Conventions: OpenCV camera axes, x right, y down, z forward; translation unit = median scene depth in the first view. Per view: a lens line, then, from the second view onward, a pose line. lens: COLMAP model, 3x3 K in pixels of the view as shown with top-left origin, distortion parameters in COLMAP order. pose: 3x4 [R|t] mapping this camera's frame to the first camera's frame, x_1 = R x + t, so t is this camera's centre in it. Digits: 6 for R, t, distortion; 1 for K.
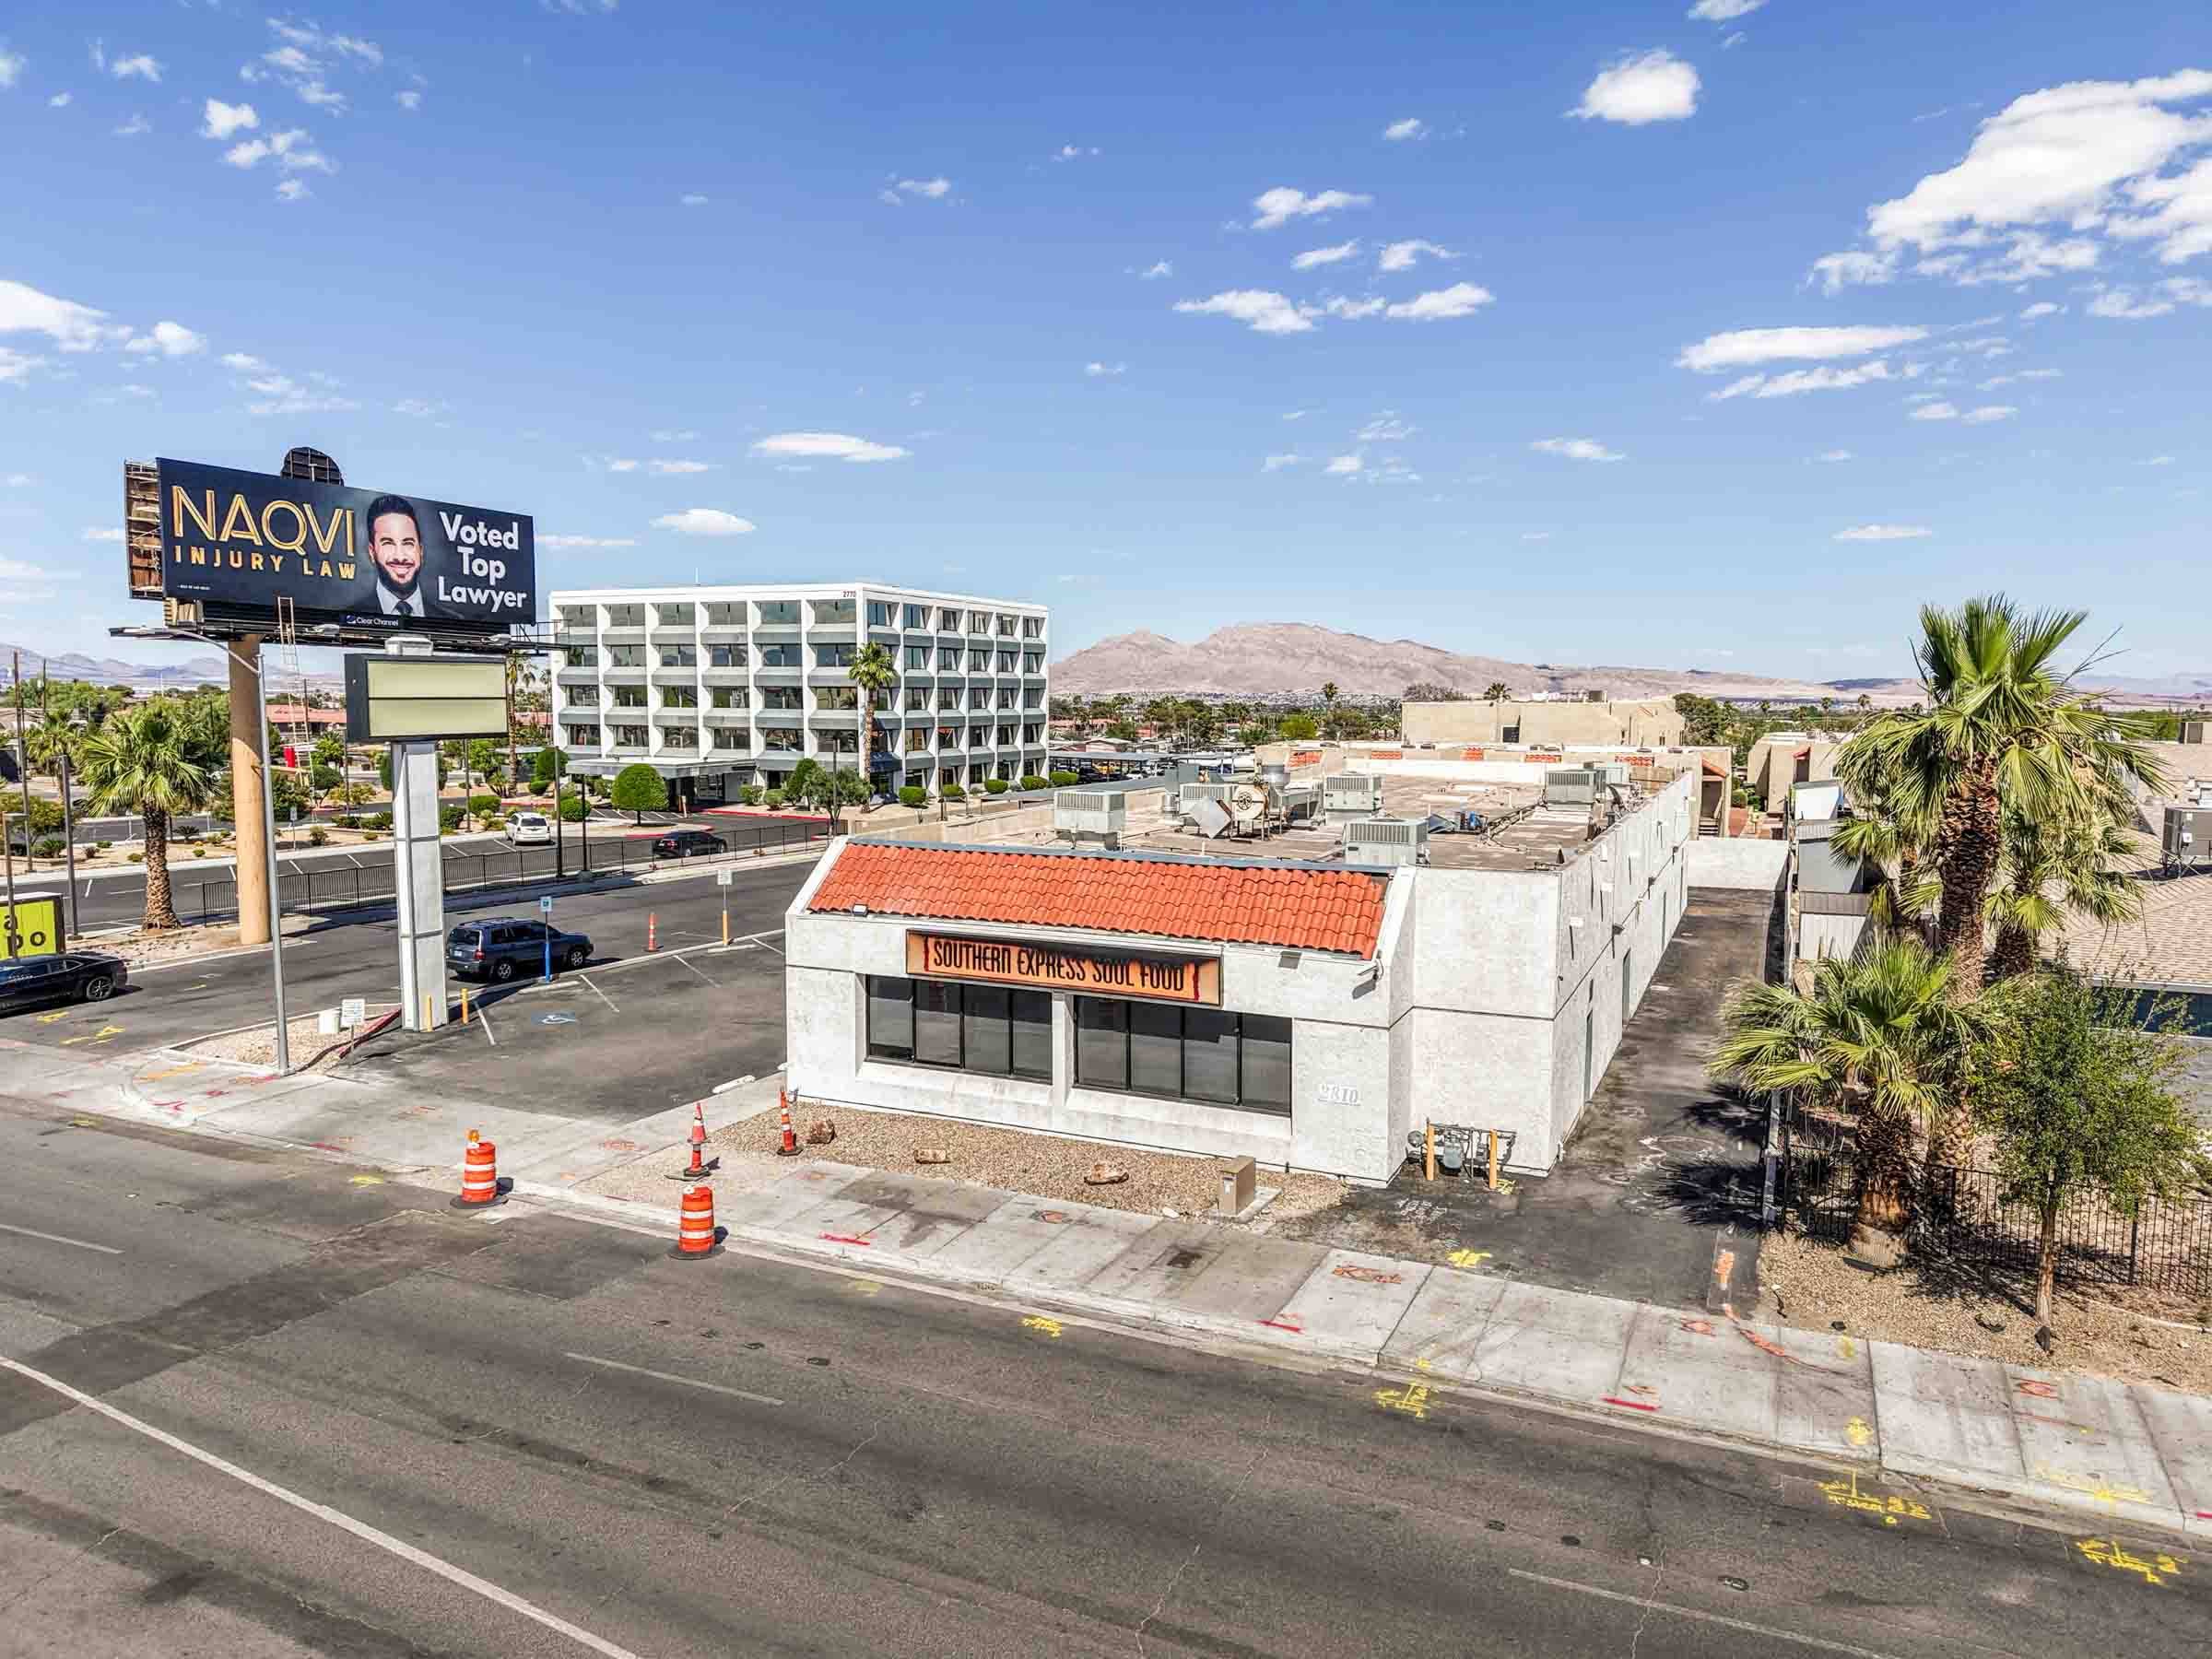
lens RADIAL K [[1475.1, 0, 1053.0], [0, 1475.1, 824.1], [0, 0, 1]] dist [0.059450, -0.062298]
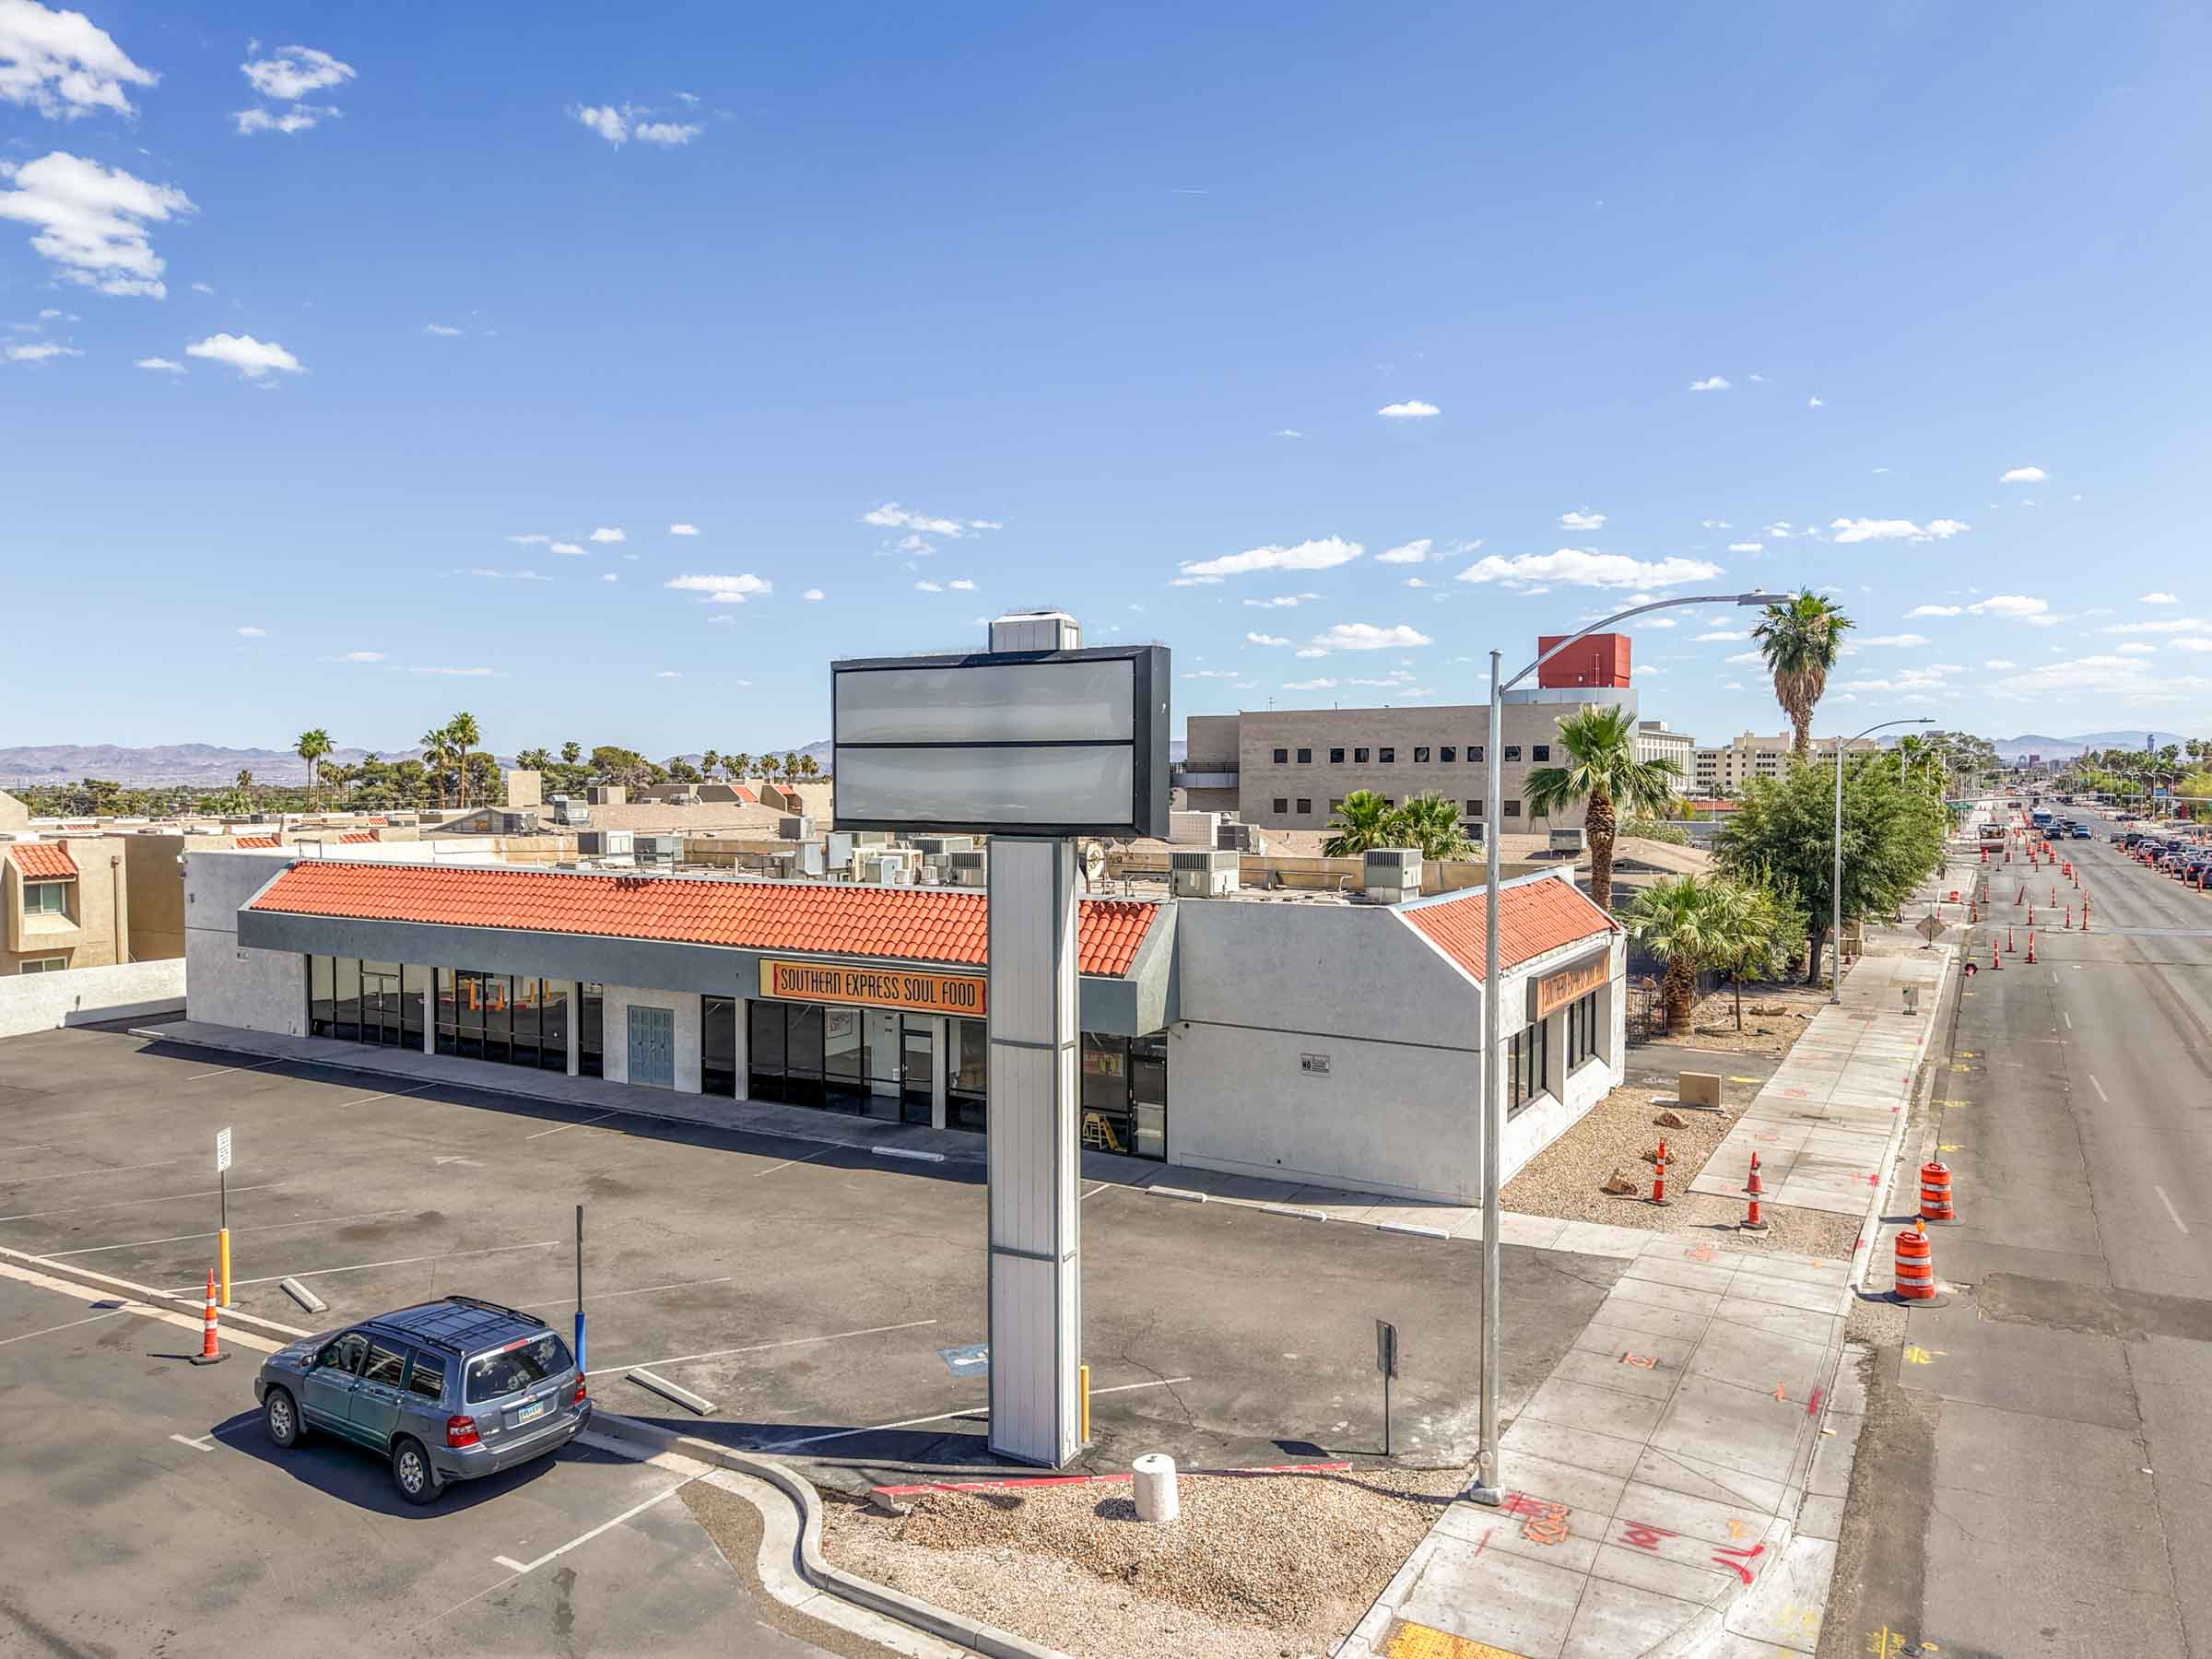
lens RADIAL K [[1502.3, 0, 1112.4], [0, 1502.3, 841.4], [0, 0, 1]] dist [0.036939, -0.039191]
pose [[0.057195, -0.043673, 0.997407, -1.244381], [0.085945, 0.995549, 0.038663, -0.093663], [-0.994657, 0.083511, 0.060694, 1.330091]]
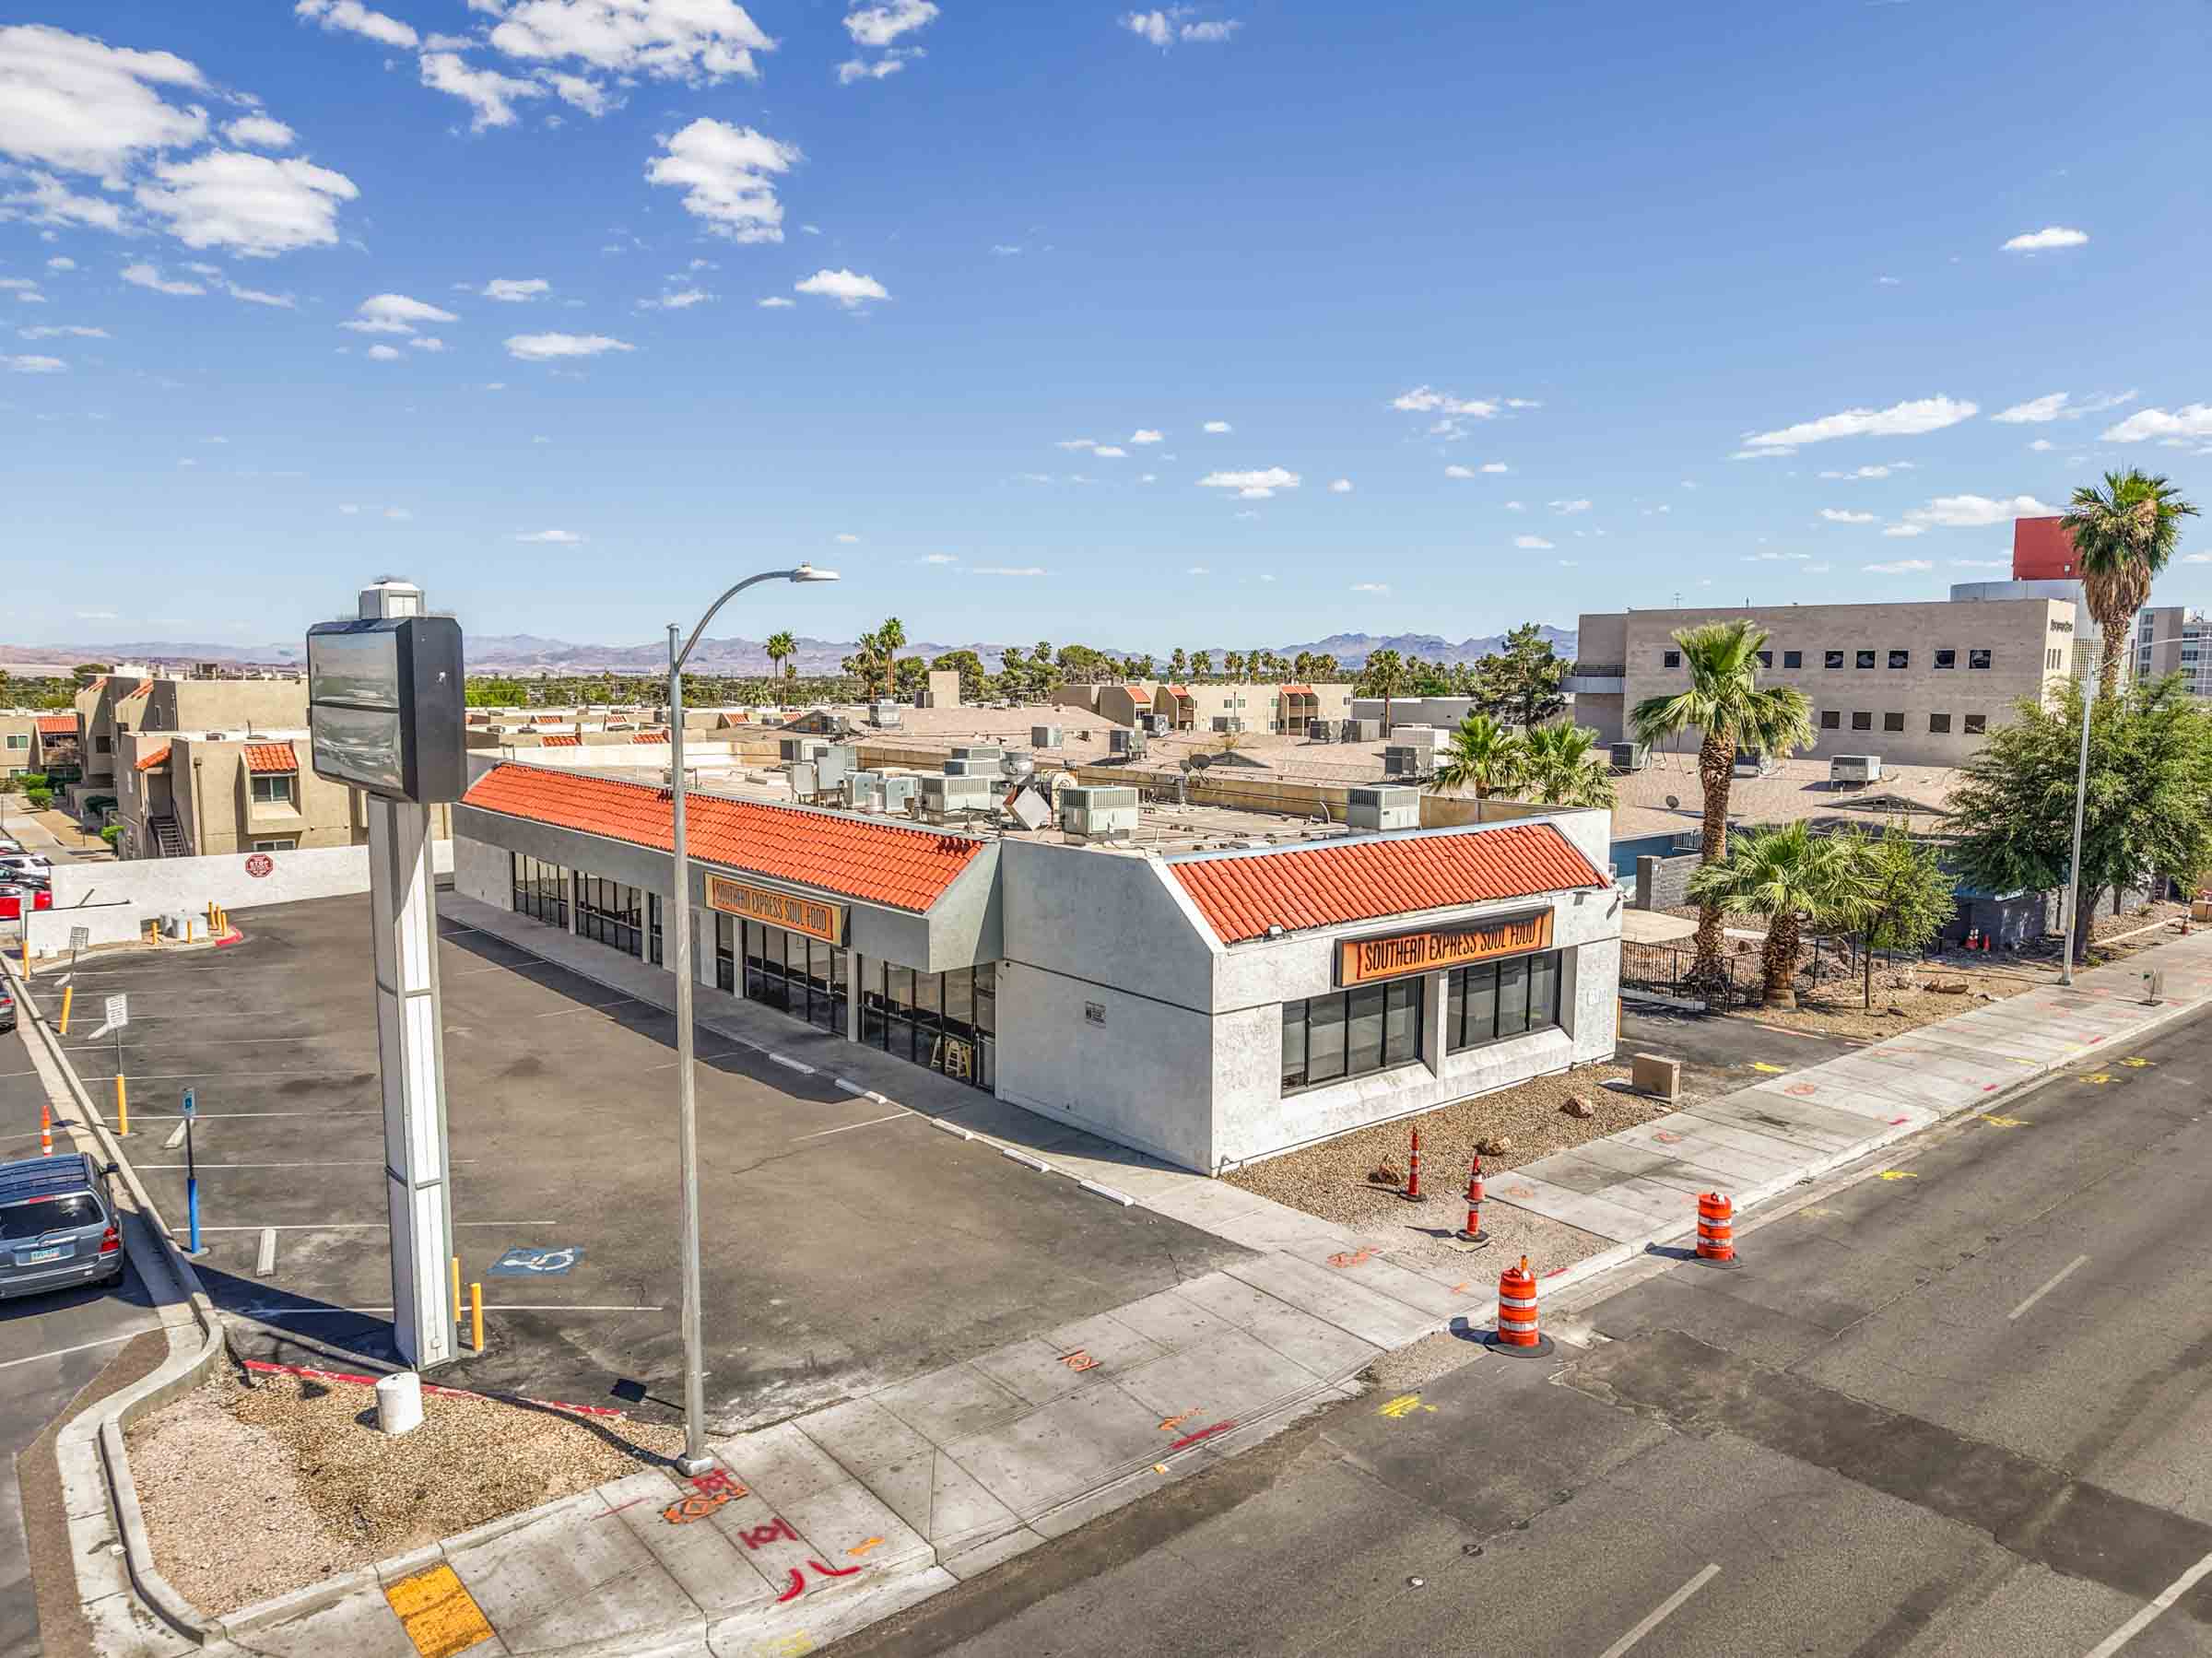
lens RADIAL K [[1491.8, 0, 1106.0], [0, 1491.8, 829.0], [0, 0, 1]] dist [0.057229, -0.075964]
pose [[0.399216, -0.097051, 0.911706, -1.106780], [0.073279, 0.994578, 0.073786, -0.086283], [-0.913924, 0.037353, 0.404164, 0.823255]]
